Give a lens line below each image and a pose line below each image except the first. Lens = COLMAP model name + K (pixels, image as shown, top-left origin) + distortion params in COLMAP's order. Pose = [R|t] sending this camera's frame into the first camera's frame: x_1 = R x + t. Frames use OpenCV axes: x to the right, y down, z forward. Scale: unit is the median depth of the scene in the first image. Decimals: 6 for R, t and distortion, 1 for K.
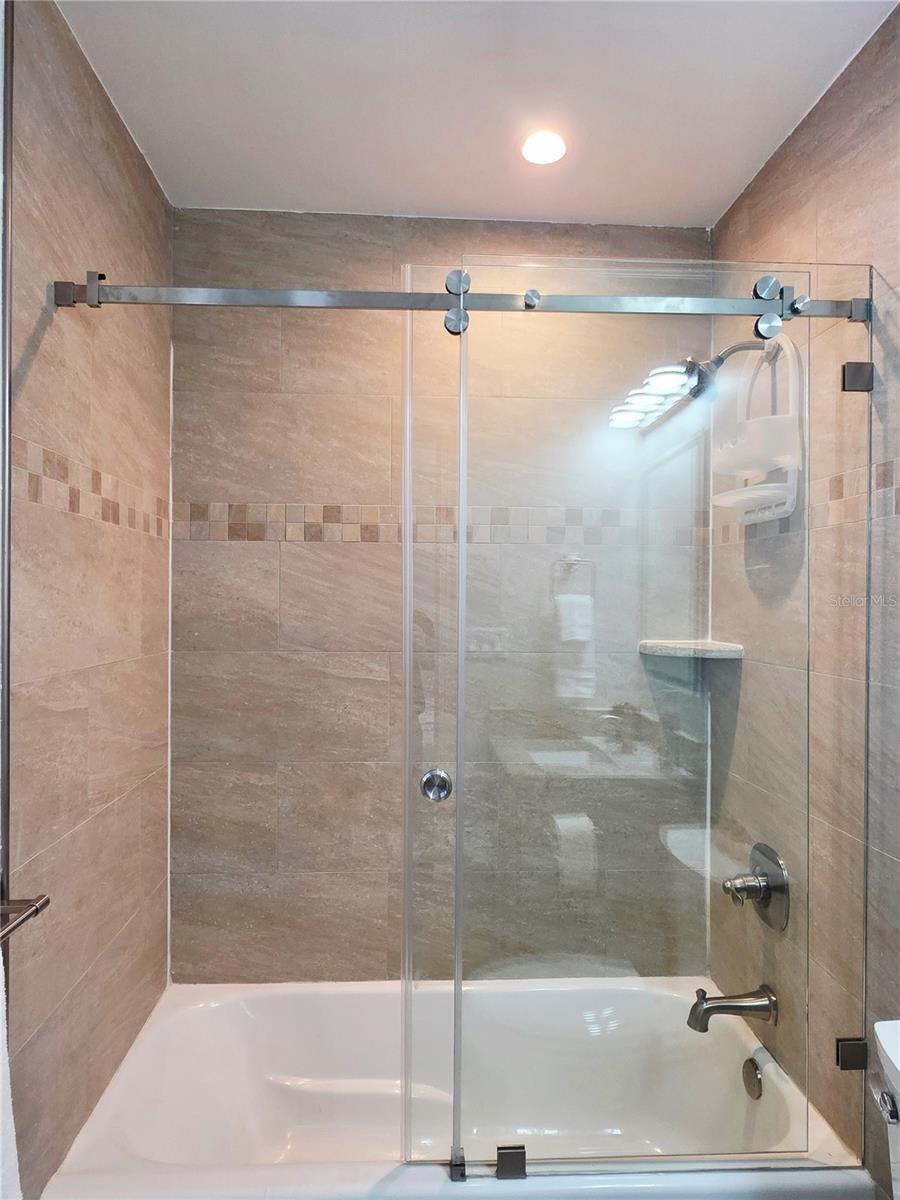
lens RADIAL K [[749.2, 0, 448.5], [0, 749.2, 599.3], [0, 0, 1]] dist [0.001854, -0.001436]
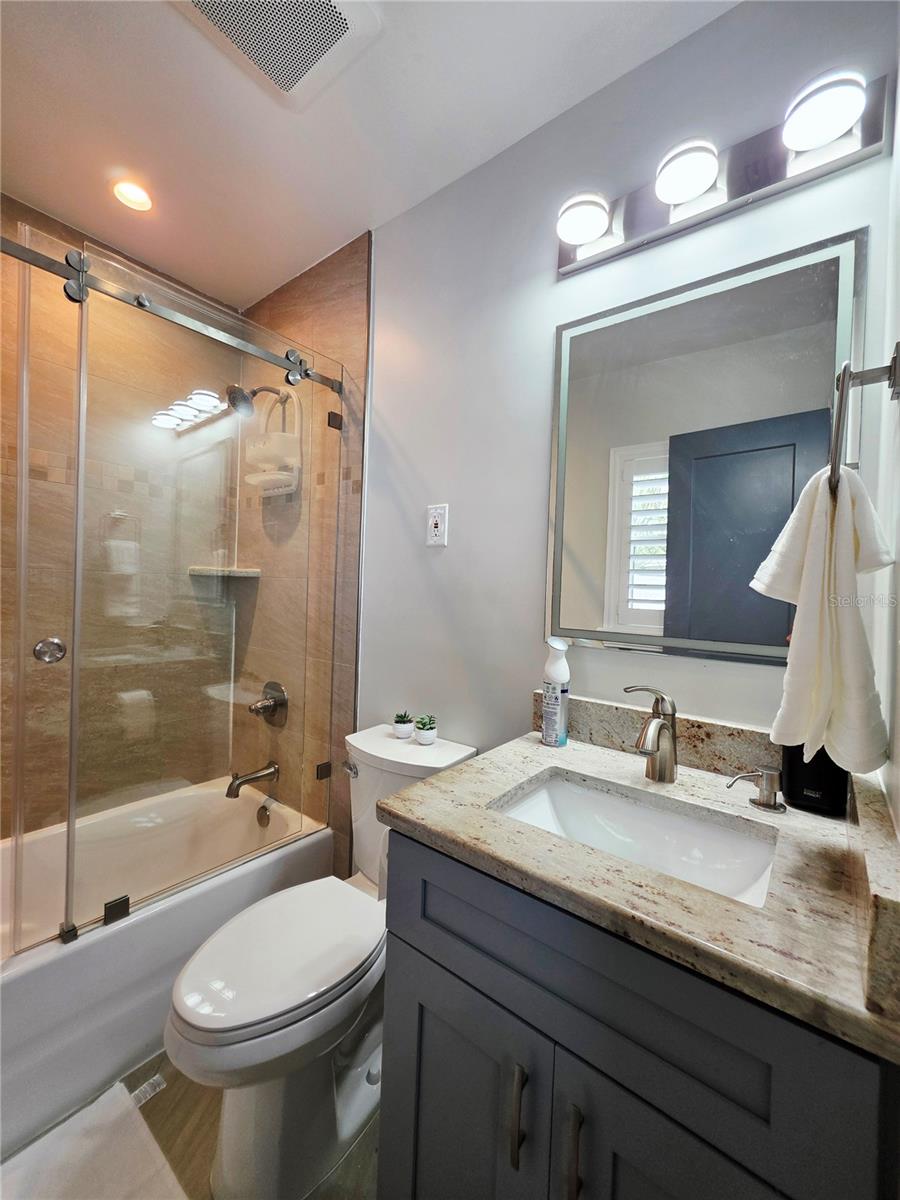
lens RADIAL K [[482.8, 0, 448.1], [0, 482.8, 599.3], [0, 0, 1]] dist [-0.001216, 0.000145]
pose [[0.662423, 0.003560, 0.749122, -0.151649], [-0.028365, 0.999391, 0.020333, 0.103277], [-0.748593, -0.034718, 0.662120, -0.042616]]
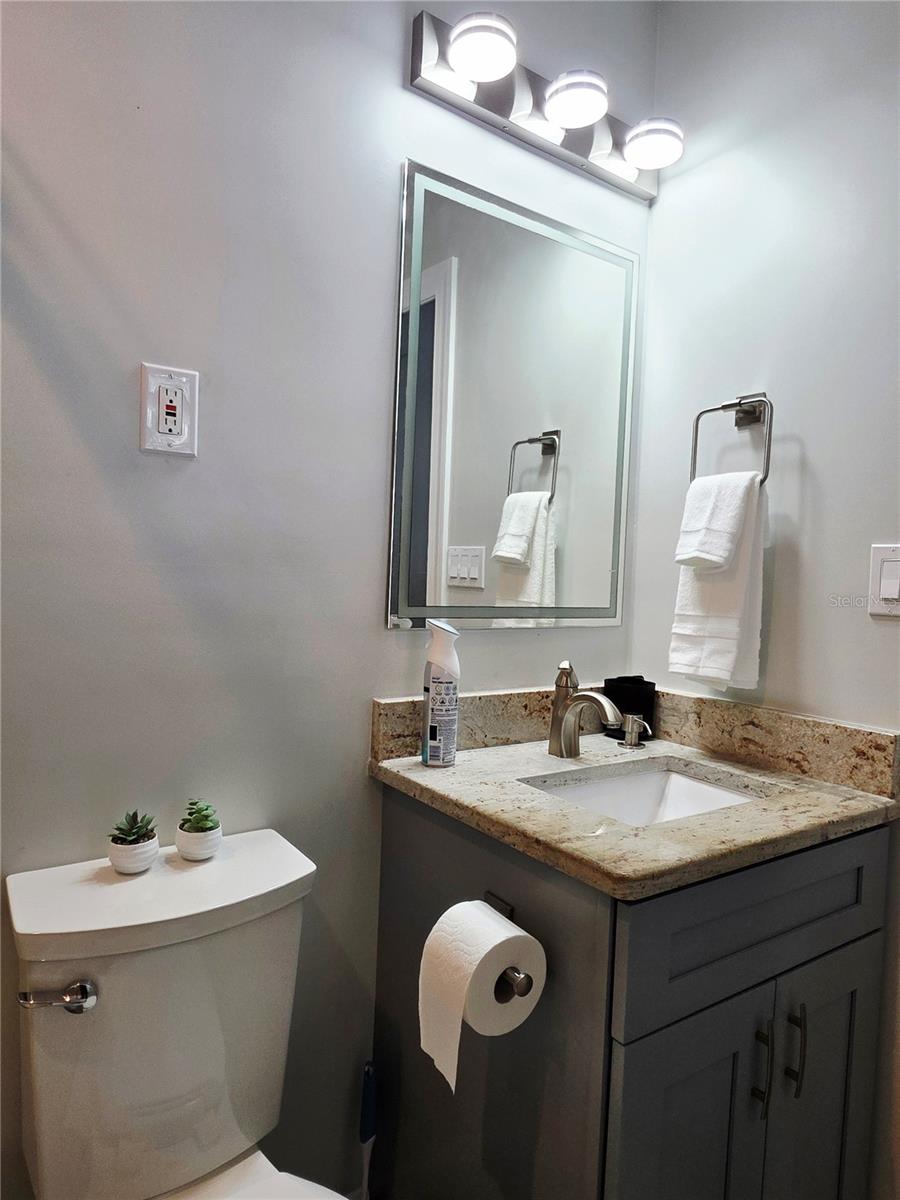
lens RADIAL K [[749.2, 0, 449.2], [0, 749.2, 600.7], [0, 0, 1]] dist [0.001854, -0.001436]
pose [[-0.517567, -0.066463, 0.853057, -0.211488], [-0.044509, 0.997720, 0.050730, 0.109762], [-0.854484, -0.011713, -0.519345, 0.879396]]
